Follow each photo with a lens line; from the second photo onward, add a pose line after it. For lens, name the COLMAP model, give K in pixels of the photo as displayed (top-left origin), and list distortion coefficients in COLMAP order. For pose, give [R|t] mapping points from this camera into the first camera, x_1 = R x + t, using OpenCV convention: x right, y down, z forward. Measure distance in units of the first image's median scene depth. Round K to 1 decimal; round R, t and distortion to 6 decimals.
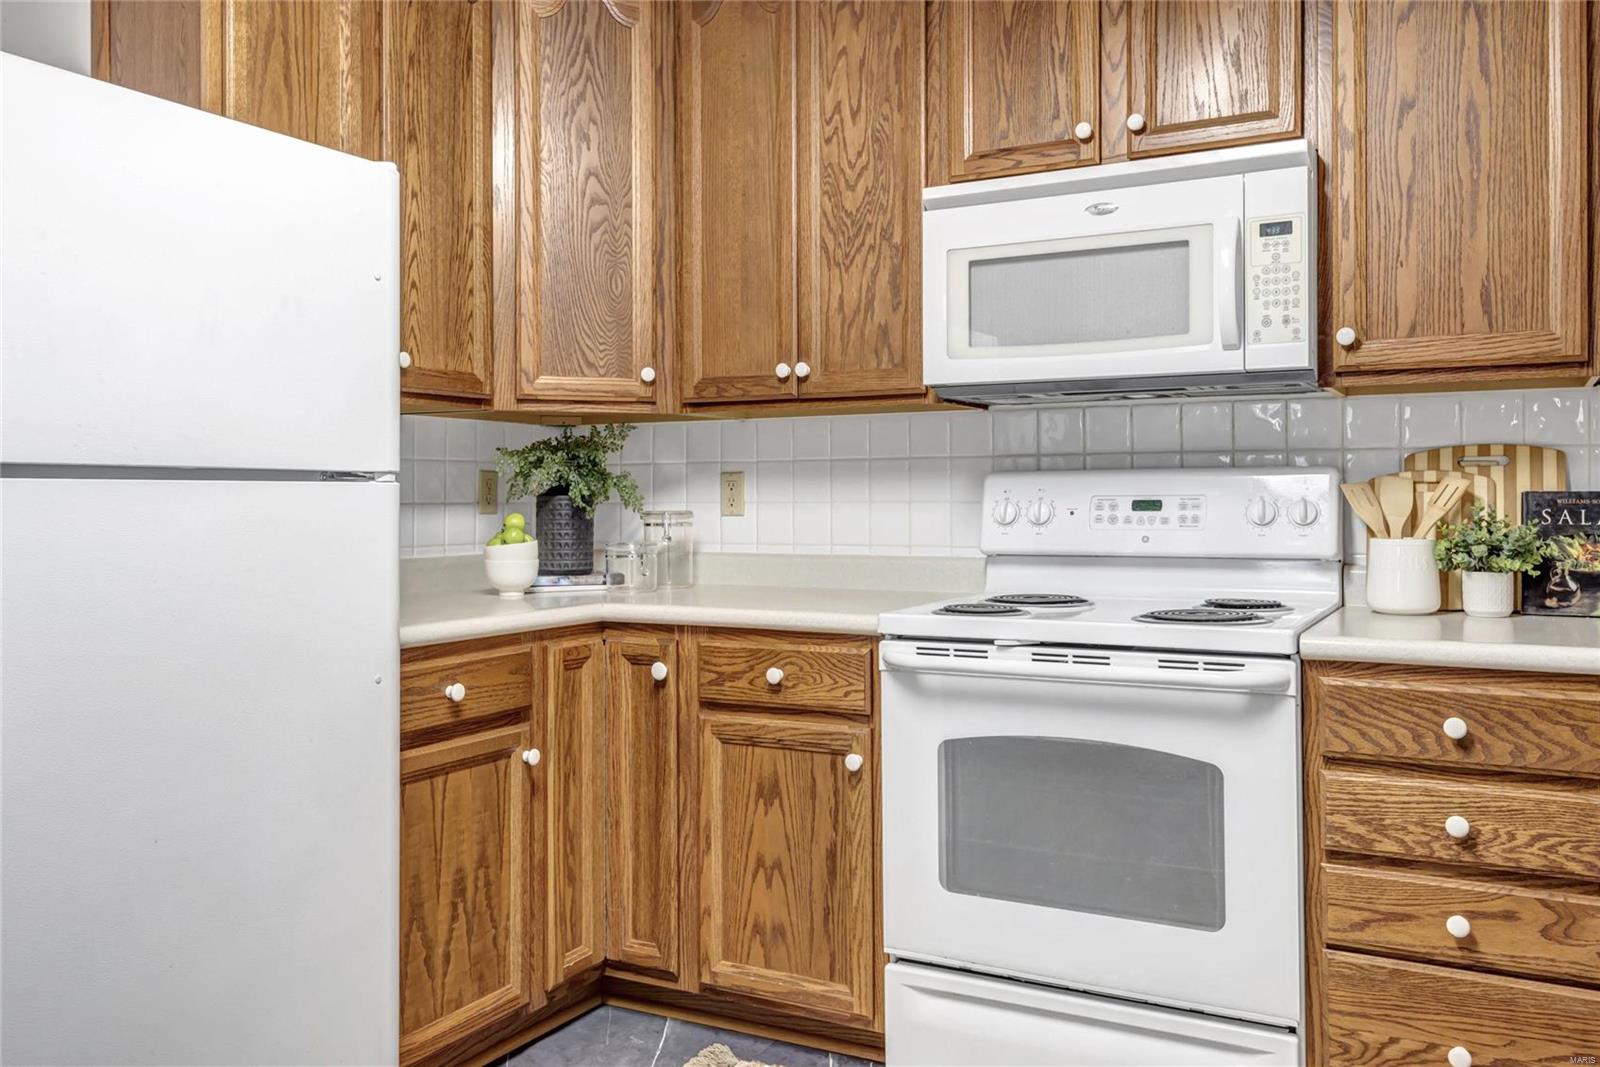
lens RADIAL K [[1299.9, 0, 806.3], [0, 1299.9, 492.6], [0, 0, 1]] dist [0.010500, -0.014737]
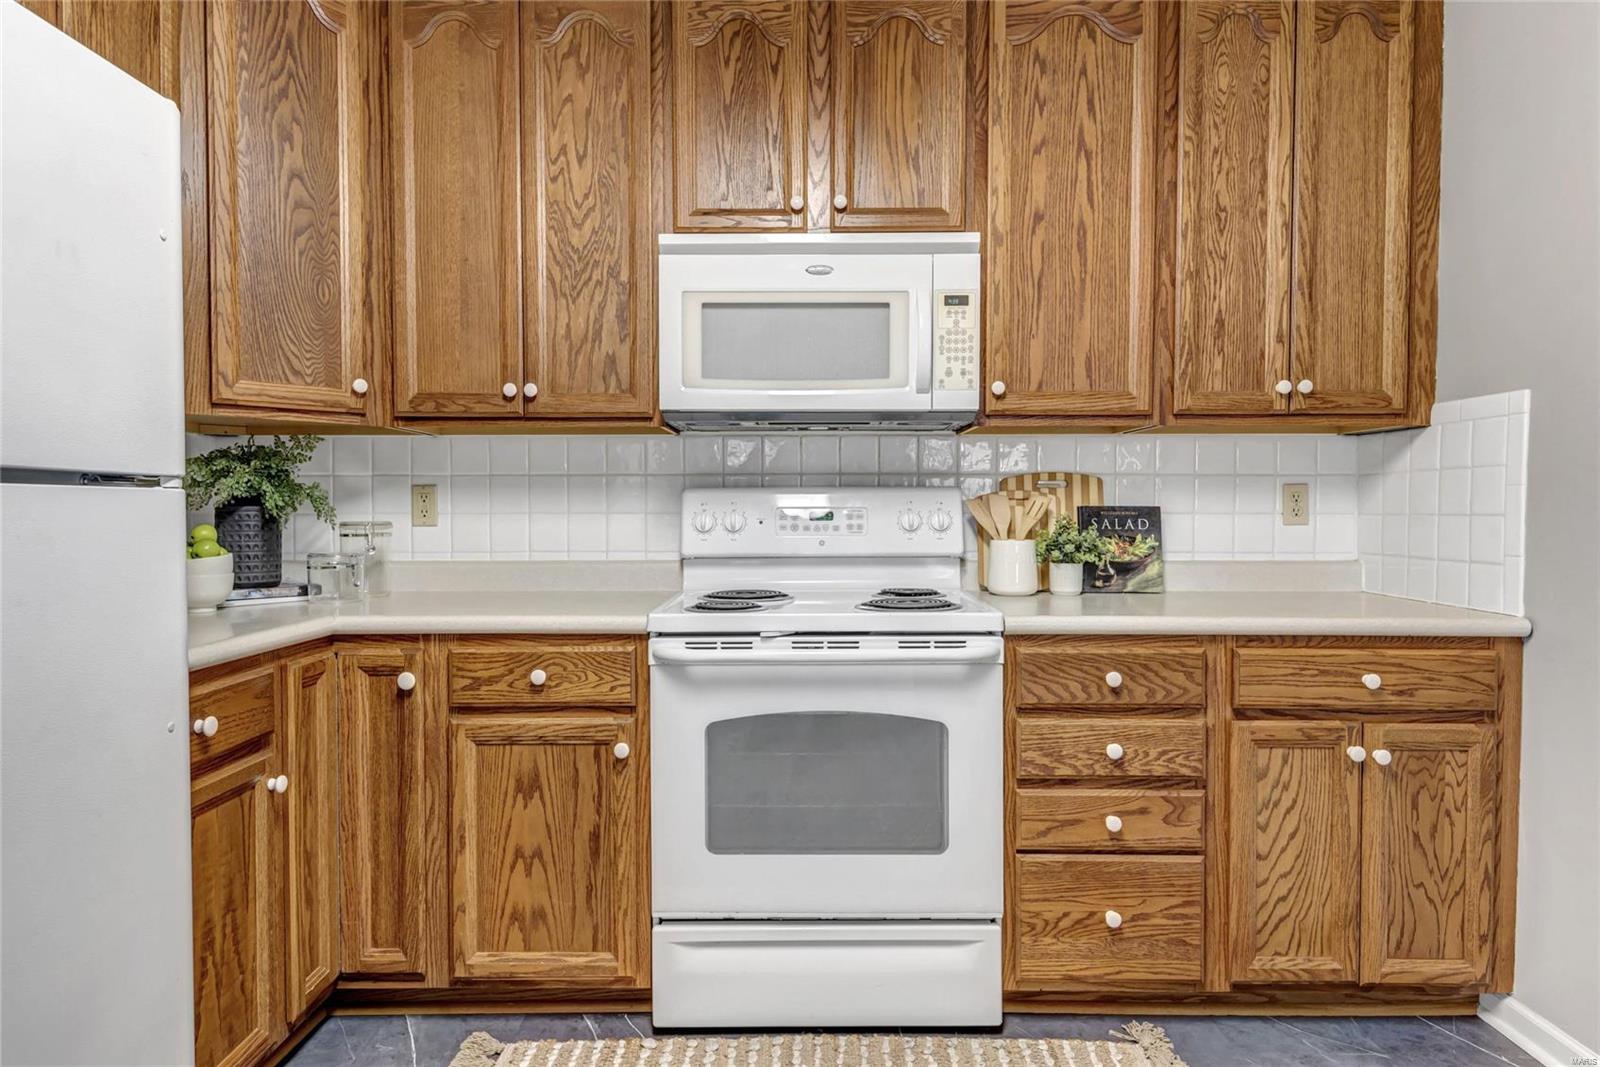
lens RADIAL K [[955.3, 0, 800.0], [0, 955.3, 533.5], [0, 0, 1]] dist [0.021298, -0.029187]
pose [[0.881669, -0.009282, 0.471777, -0.195366], [-0.003865, 0.999631, 0.026891, 0.002123], [-0.471853, -0.025533, 0.881308, 0.207297]]
